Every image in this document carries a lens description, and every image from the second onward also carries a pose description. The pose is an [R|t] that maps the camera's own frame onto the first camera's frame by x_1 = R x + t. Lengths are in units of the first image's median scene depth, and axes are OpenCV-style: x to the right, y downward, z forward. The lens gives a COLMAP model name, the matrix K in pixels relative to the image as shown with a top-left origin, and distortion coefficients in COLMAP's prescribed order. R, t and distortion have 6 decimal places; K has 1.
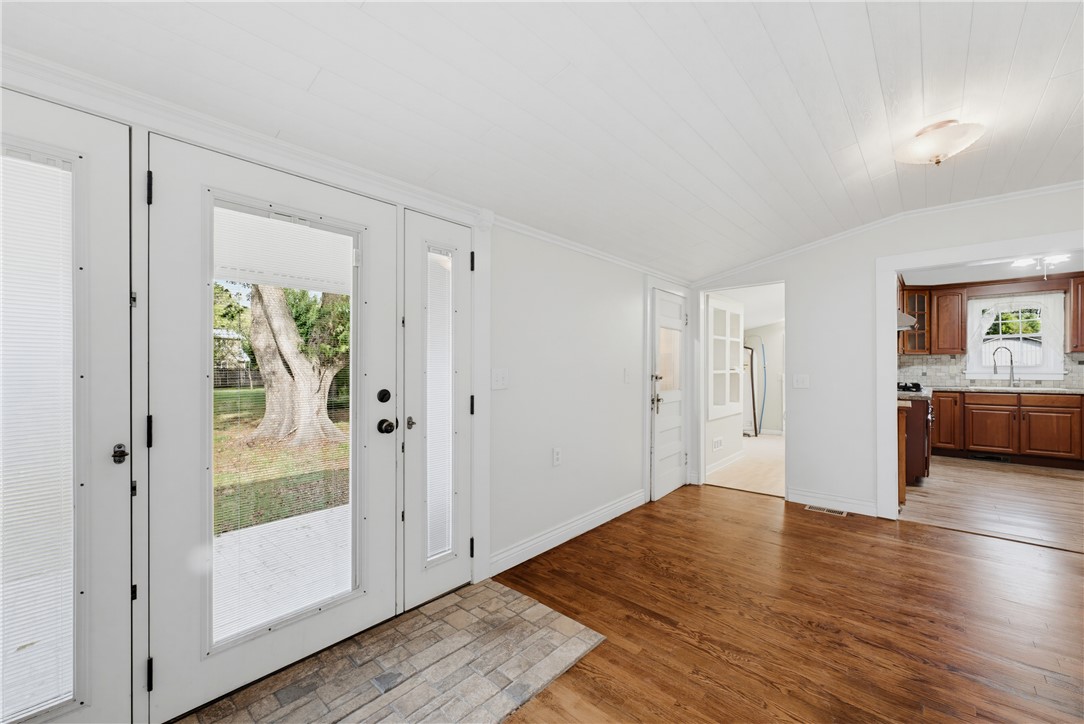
lens RADIAL K [[434.1, 0, 542.4], [0, 434.1, 367.5], [0, 0, 1]] dist [-0.002162, 0.001122]
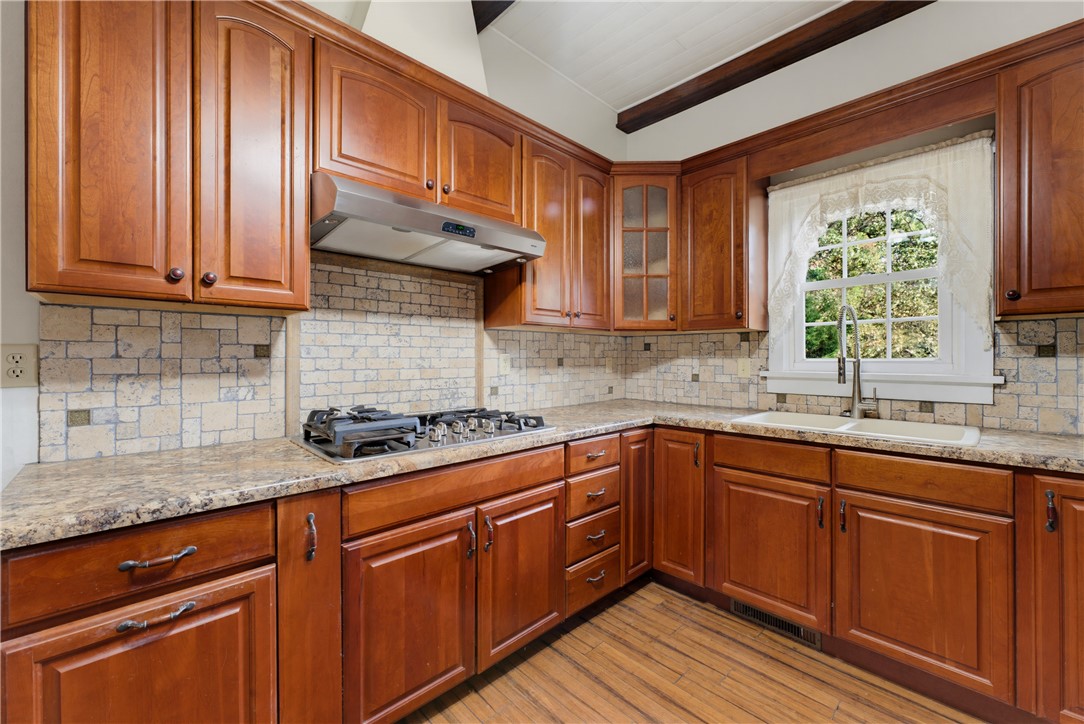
lens RADIAL K [[434.1, 0, 543.2], [0, 434.1, 358.8], [0, 0, 1]] dist [-0.002162, 0.001122]
pose [[0.997677, 0.004452, -0.067983, 0.880212], [-0.004381, 0.999990, 0.001184, -0.004238], [0.067987, -0.000883, 0.997686, 0.646078]]
